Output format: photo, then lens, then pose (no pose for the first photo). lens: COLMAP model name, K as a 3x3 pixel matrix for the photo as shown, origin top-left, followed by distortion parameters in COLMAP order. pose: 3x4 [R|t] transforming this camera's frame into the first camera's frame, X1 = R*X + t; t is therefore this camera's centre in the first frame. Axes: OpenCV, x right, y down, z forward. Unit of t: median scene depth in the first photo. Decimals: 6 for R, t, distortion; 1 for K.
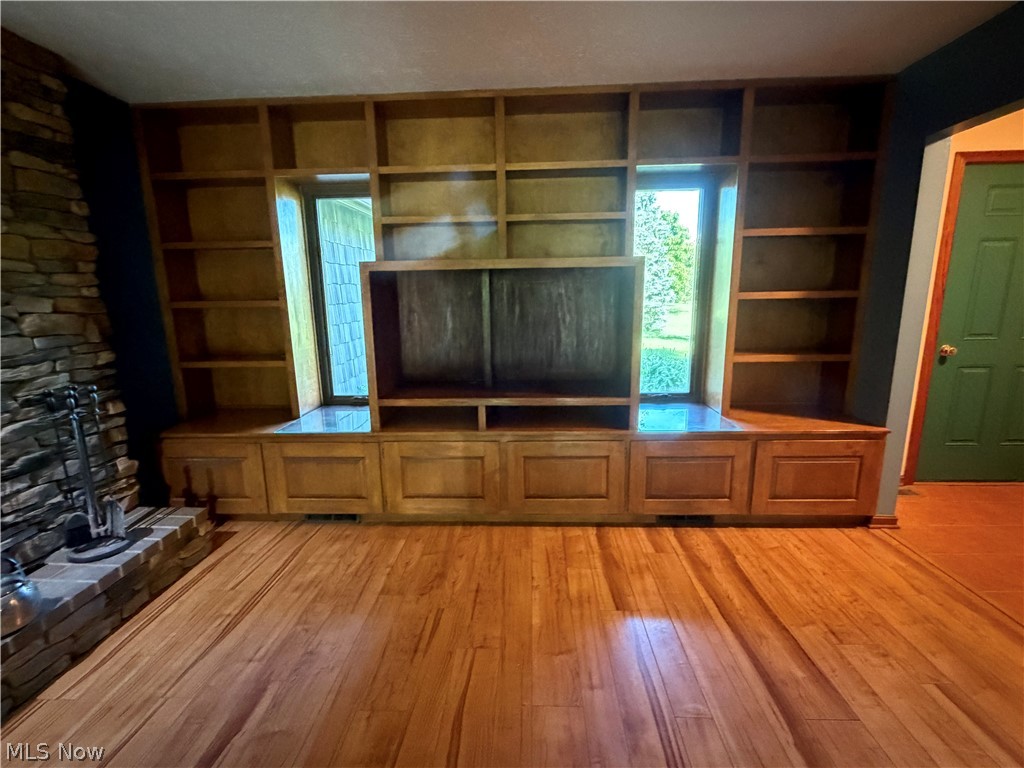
lens RADIAL K [[482.4, 0, 512.0], [0, 482.4, 384.0], [0, 0, 1]] dist [-0.001806, -0.000176]
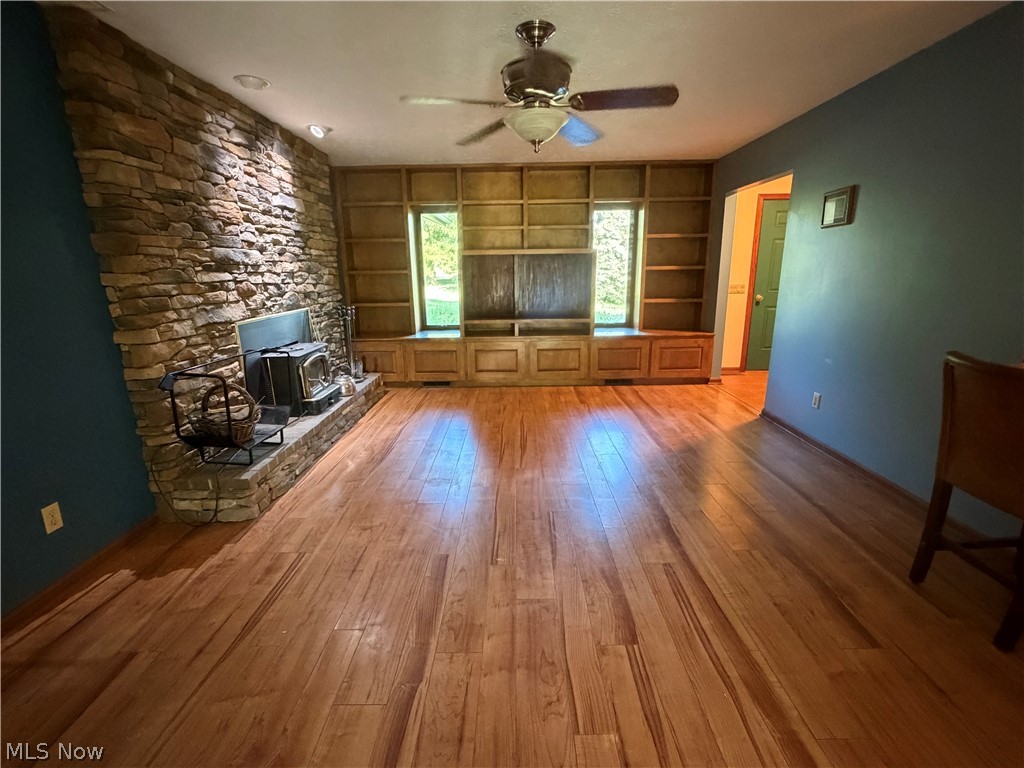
lens RADIAL K [[470.3, 0, 512.0], [0, 470.3, 384.0], [0, 0, 1]] dist [0.001113, 0.000021]
pose [[0.999478, -0.005082, 0.031909, -0.142452], [0.003519, 0.998799, 0.048860, 0.196513], [-0.032119, -0.048722, 0.998296, -0.934979]]
